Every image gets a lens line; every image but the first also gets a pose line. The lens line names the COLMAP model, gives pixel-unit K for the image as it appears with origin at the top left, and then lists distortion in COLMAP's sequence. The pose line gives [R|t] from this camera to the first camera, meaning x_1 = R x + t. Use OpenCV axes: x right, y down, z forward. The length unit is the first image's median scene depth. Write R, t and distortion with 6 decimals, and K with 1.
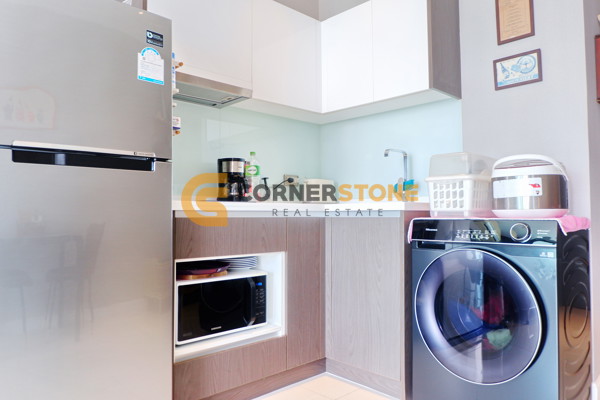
lens RADIAL K [[428.1, 0, 311.2], [0, 428.1, 197.7], [0, 0, 1]] dist [-0.016575, 0.002565]
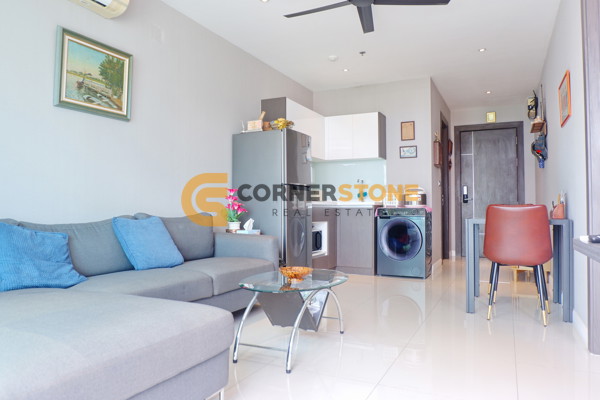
lens RADIAL K [[428.1, 0, 311.2], [0, 428.1, 197.7], [0, 0, 1]] dist [-0.016575, 0.002565]
pose [[0.937076, 0.013061, 0.348882, -1.029083], [-0.015608, 0.999868, 0.004490, -0.021358], [-0.348777, -0.009652, 0.937156, -1.309221]]
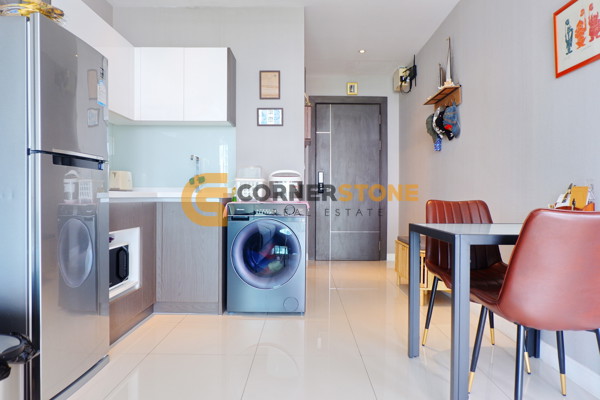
lens RADIAL K [[428.1, 0, 311.2], [0, 428.1, 197.7], [0, 0, 1]] dist [-0.016575, 0.002565]
pose [[0.698607, 0.005424, 0.715485, -0.666593], [-0.033349, 0.999131, 0.024988, -0.021751], [-0.714728, -0.041317, 0.698181, -0.356276]]
